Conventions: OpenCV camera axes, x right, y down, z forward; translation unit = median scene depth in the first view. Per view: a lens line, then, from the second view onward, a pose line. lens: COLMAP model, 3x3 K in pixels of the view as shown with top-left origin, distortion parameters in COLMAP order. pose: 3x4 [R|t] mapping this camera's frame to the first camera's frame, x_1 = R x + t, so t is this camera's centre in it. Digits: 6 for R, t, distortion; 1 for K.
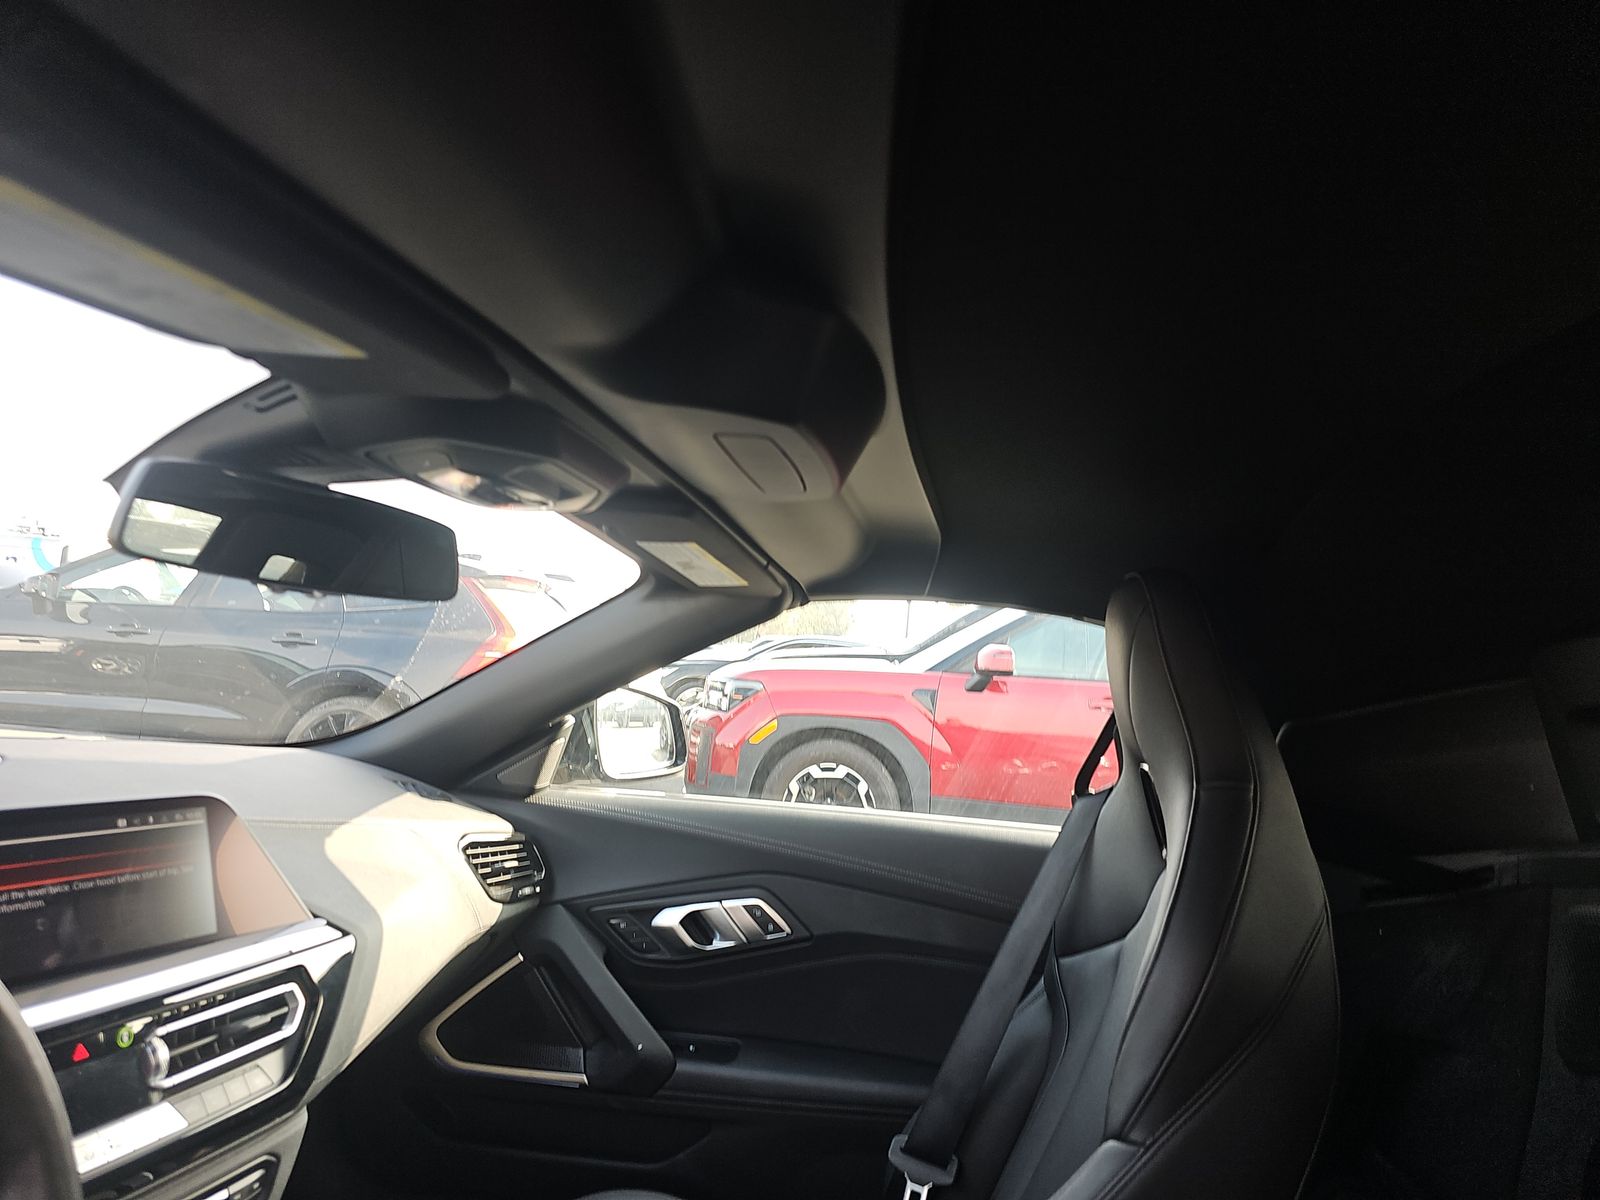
lens RADIAL K [[1087.4, 0, 793.6], [0, 1087.4, 593.2], [0, 0, 1]] dist [0.053671, -0.050480]
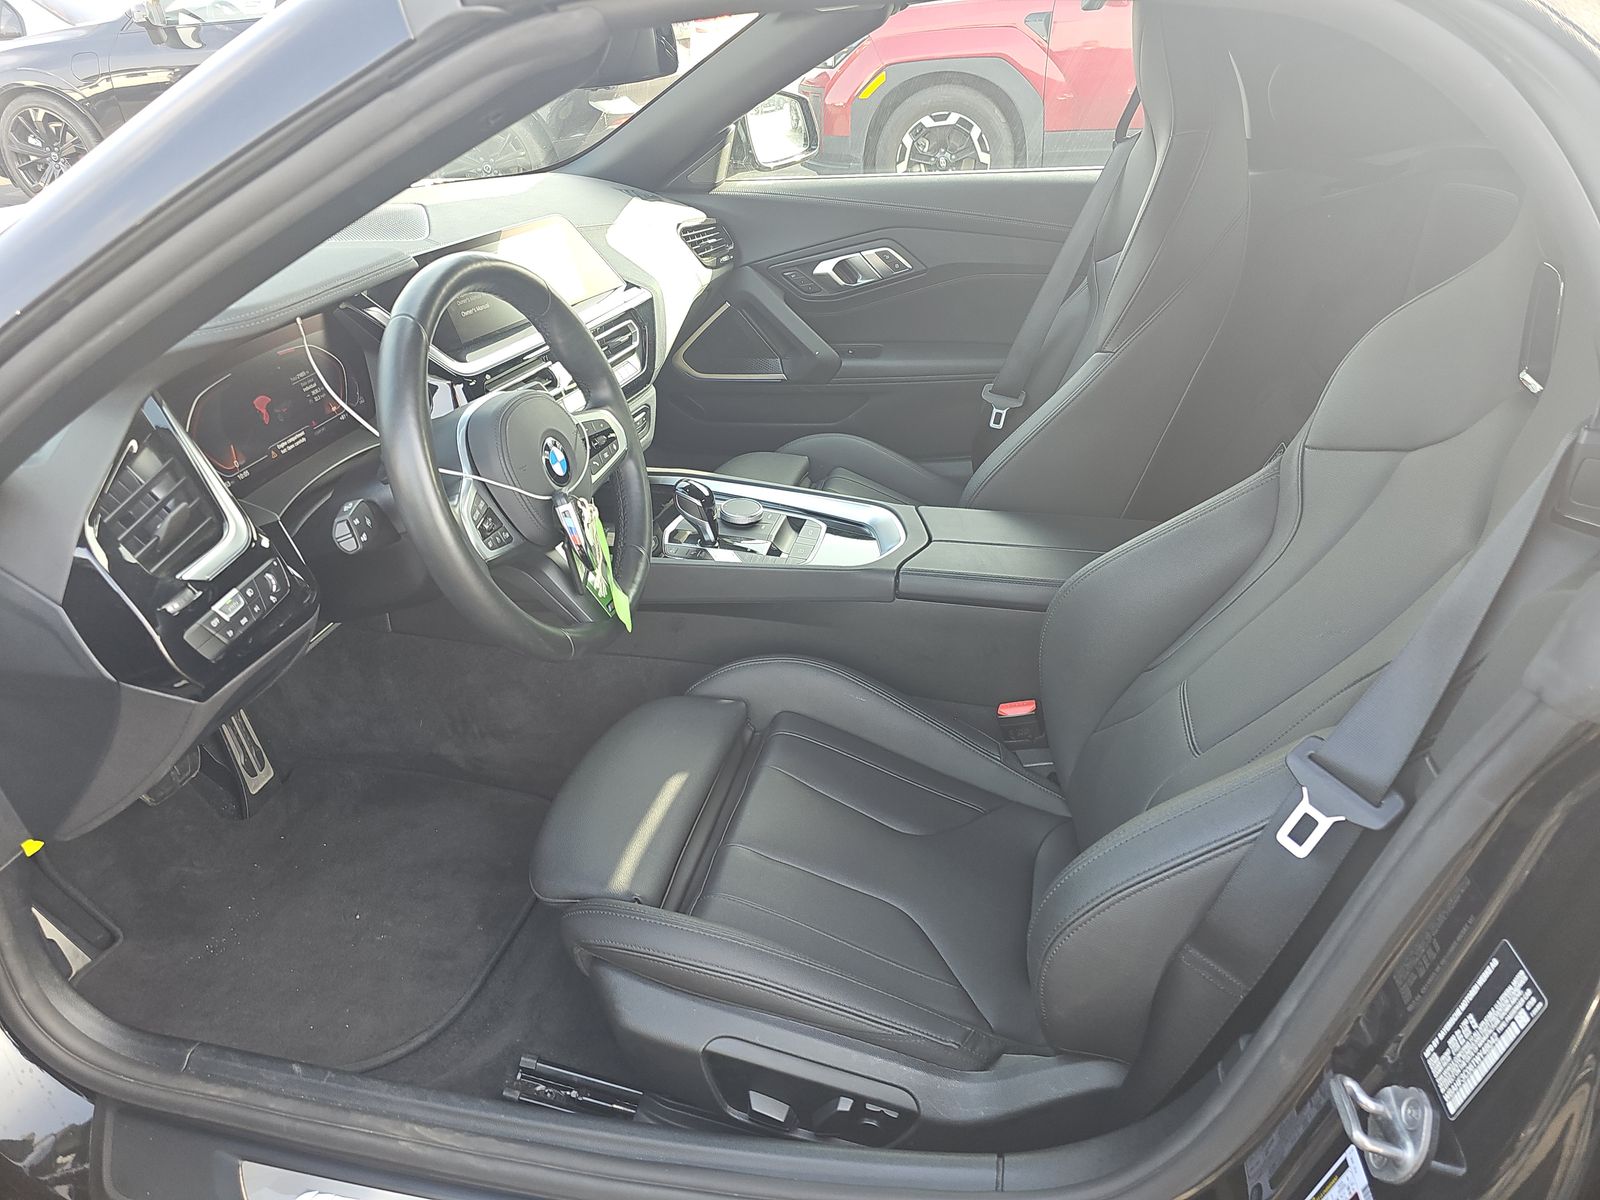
lens RADIAL K [[1079.0, 0, 796.8], [0, 1079.0, 592.3], [0, 0, 1]] dist [0.034138, -0.040628]
pose [[0.988925, -0.070335, -0.130689, 0.003829], [0.129845, 0.836517, 0.532334, -0.103996], [0.071882, -0.543408, 0.836386, -0.413908]]
